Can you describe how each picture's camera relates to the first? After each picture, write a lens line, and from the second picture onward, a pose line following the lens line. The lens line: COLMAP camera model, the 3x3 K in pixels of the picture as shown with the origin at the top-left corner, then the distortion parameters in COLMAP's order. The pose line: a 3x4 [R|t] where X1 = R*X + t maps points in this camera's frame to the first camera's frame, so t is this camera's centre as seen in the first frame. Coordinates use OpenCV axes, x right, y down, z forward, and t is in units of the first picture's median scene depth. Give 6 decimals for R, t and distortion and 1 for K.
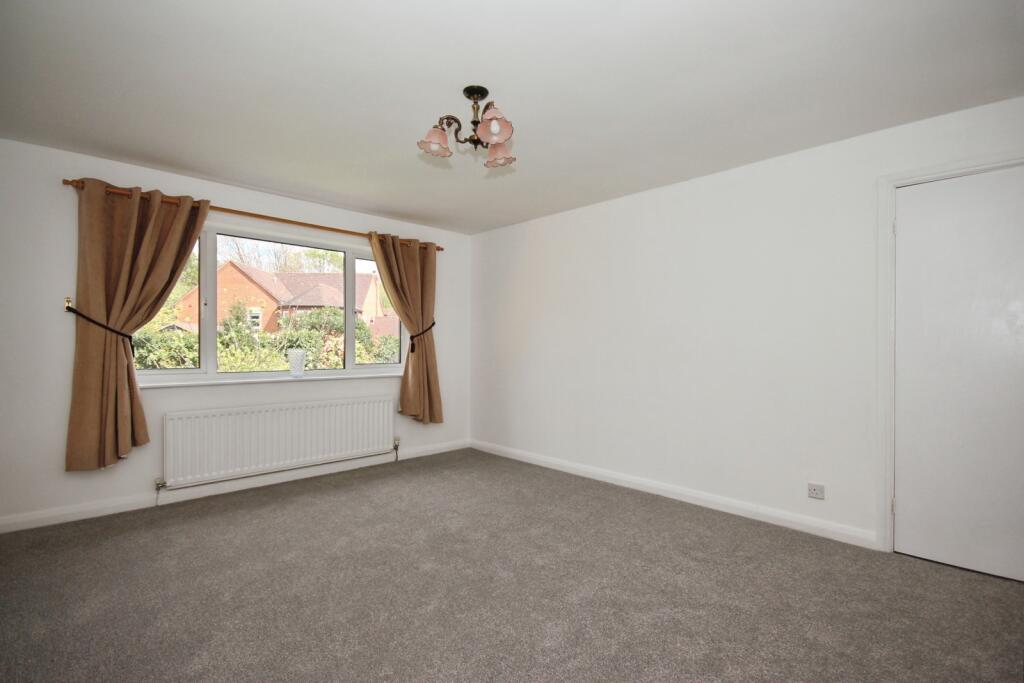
lens RADIAL K [[477.9, 0, 511.5], [0, 477.9, 354.6], [0, 0, 1]] dist [0.002379, -0.000299]
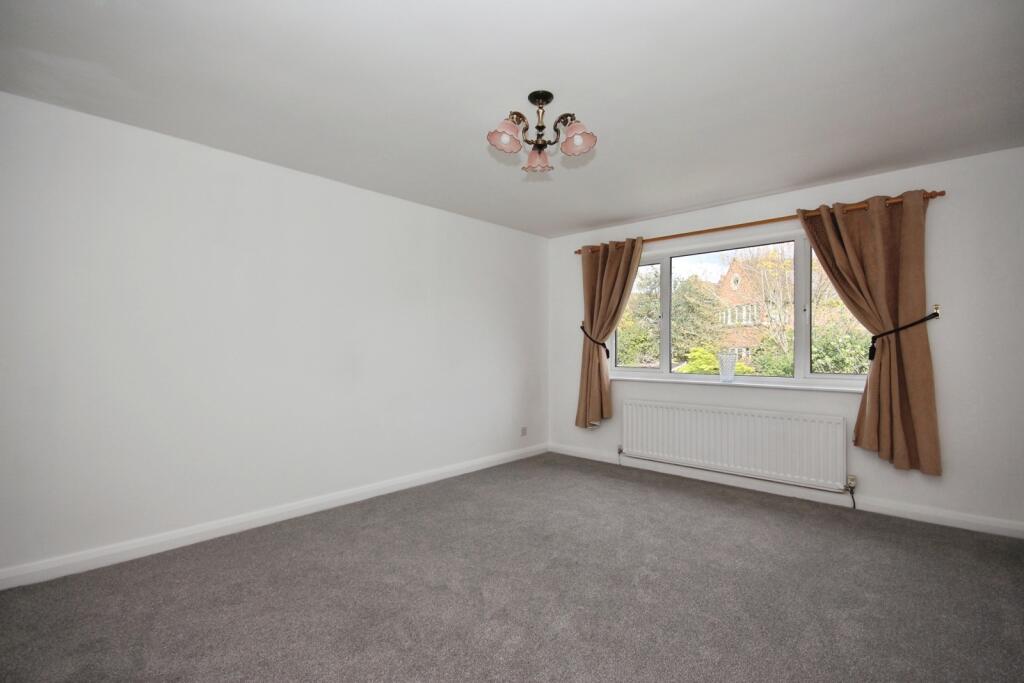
lens RADIAL K [[471.8, 0, 513.8], [0, 471.8, 349.8], [0, 0, 1]] dist [0.001228, -0.000151]
pose [[0.067225, -0.002310, -0.997735, 0.488213], [-0.021054, 0.999771, -0.003734, -0.006202], [0.997516, 0.021257, 0.067161, 0.473776]]
